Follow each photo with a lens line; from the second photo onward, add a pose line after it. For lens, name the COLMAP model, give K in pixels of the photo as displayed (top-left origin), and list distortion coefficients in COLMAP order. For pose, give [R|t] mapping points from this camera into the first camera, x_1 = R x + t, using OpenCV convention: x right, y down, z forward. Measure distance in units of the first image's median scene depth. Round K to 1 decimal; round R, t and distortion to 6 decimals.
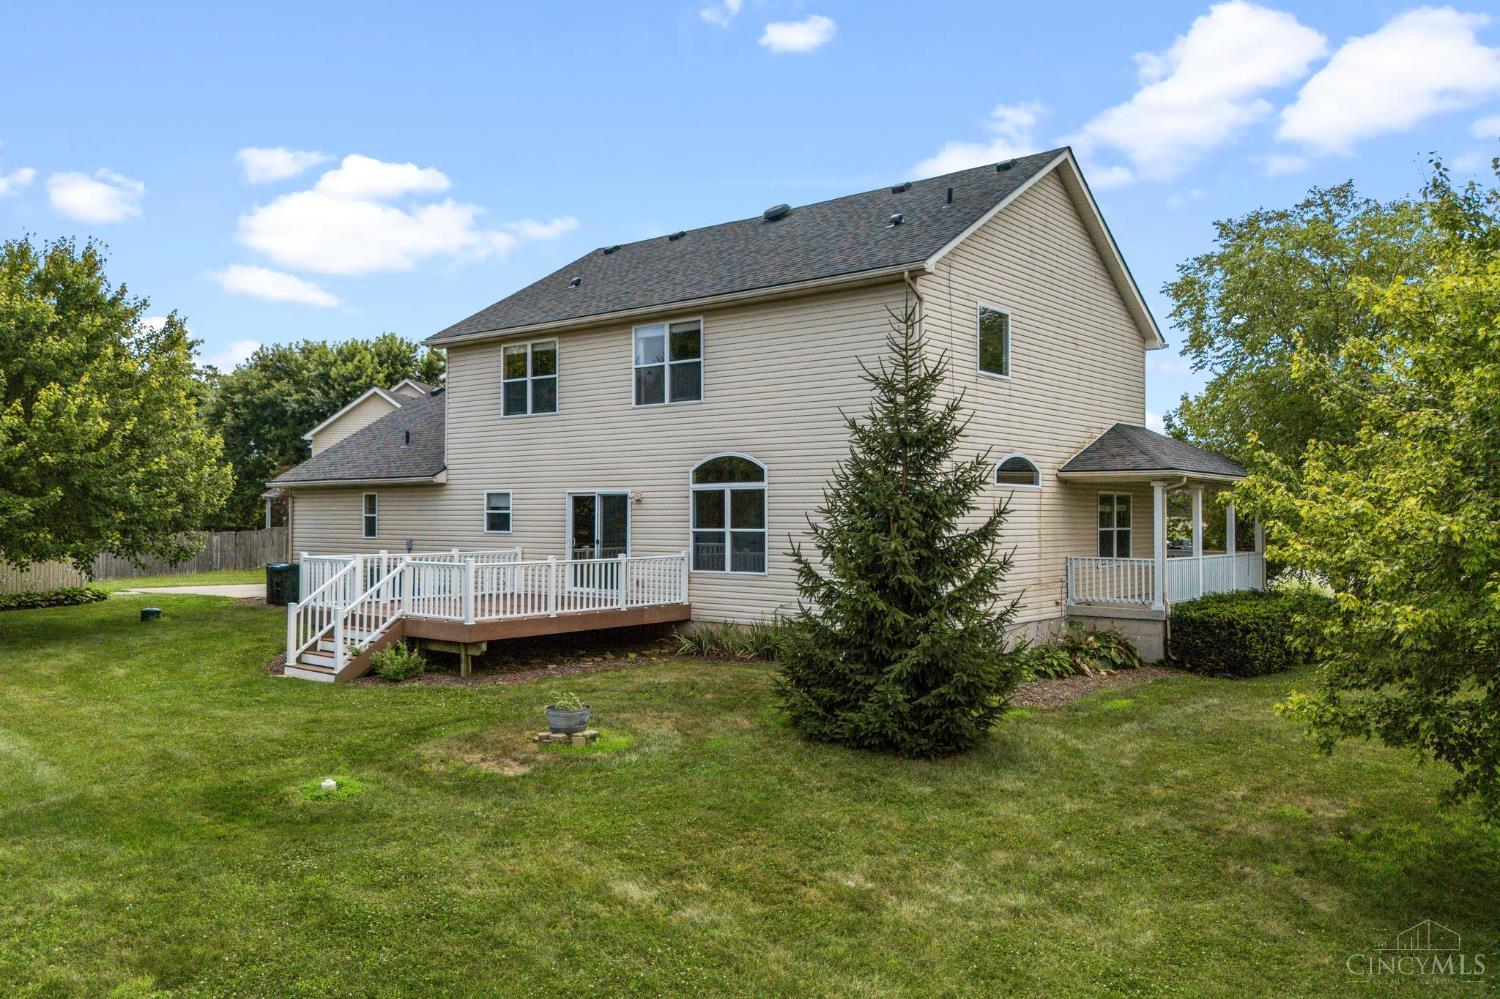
lens RADIAL K [[1120.9, 0, 748.4], [0, 1120.9, 509.1], [0, 0, 1]] dist [0.087303, -0.101741]
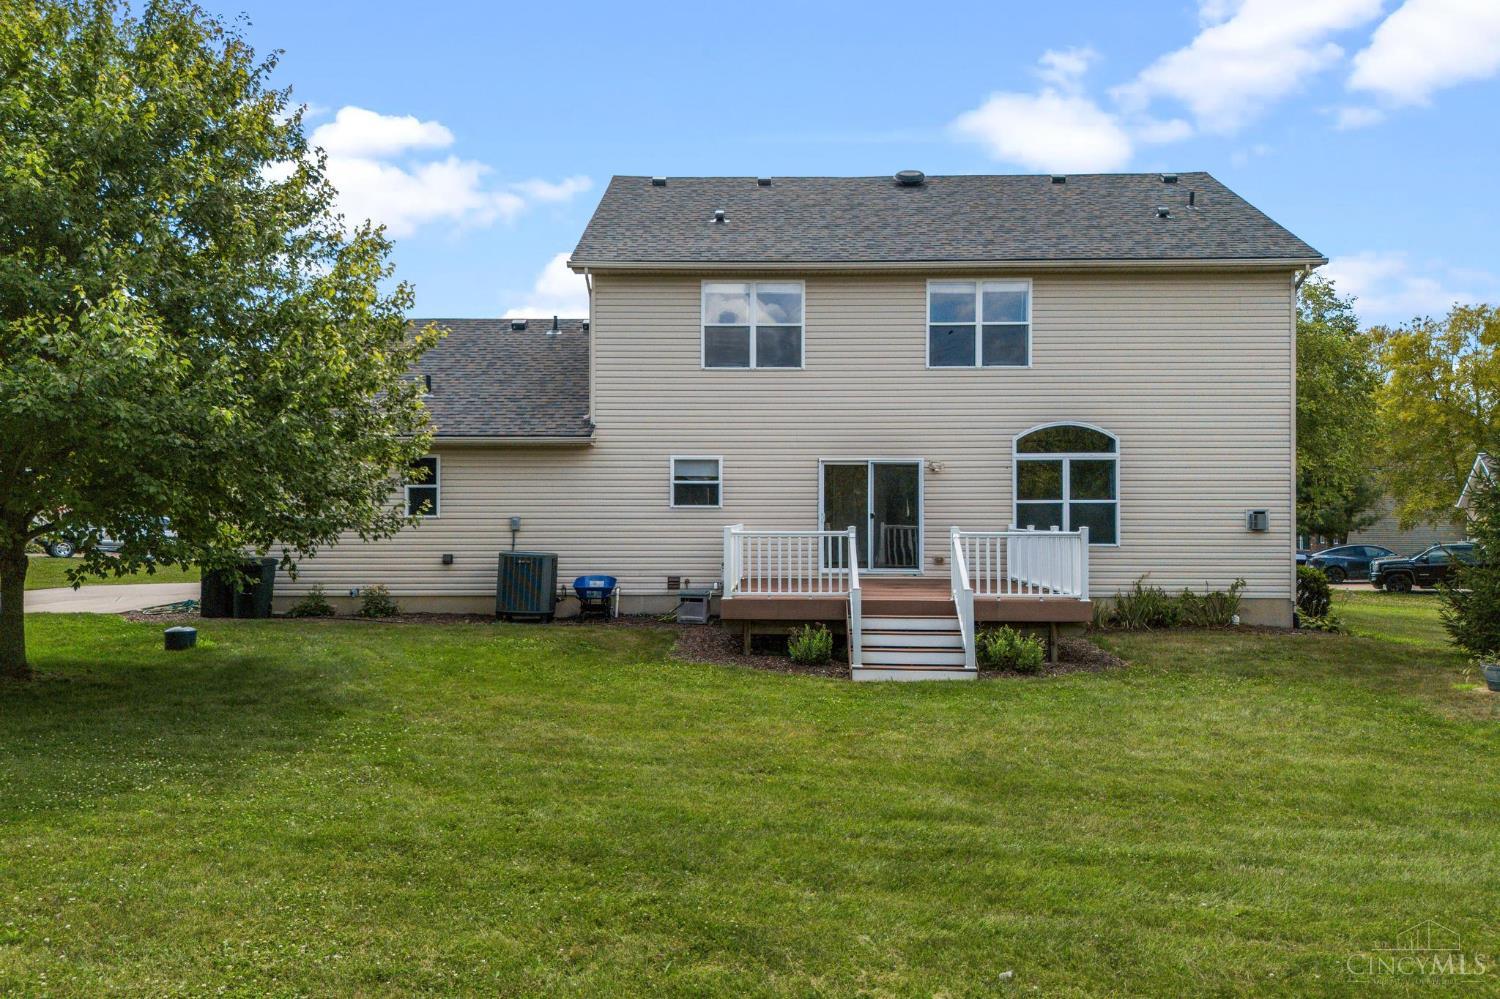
lens RADIAL K [[1120.9, 0, 748.4], [0, 1120.9, 509.1], [0, 0, 1]] dist [0.087303, -0.101741]
pose [[0.788352, 0.005004, 0.615205, -0.796148], [-0.004343, 0.999987, -0.002569, 0.027507], [-0.615210, -0.000647, 0.788363, 0.376488]]
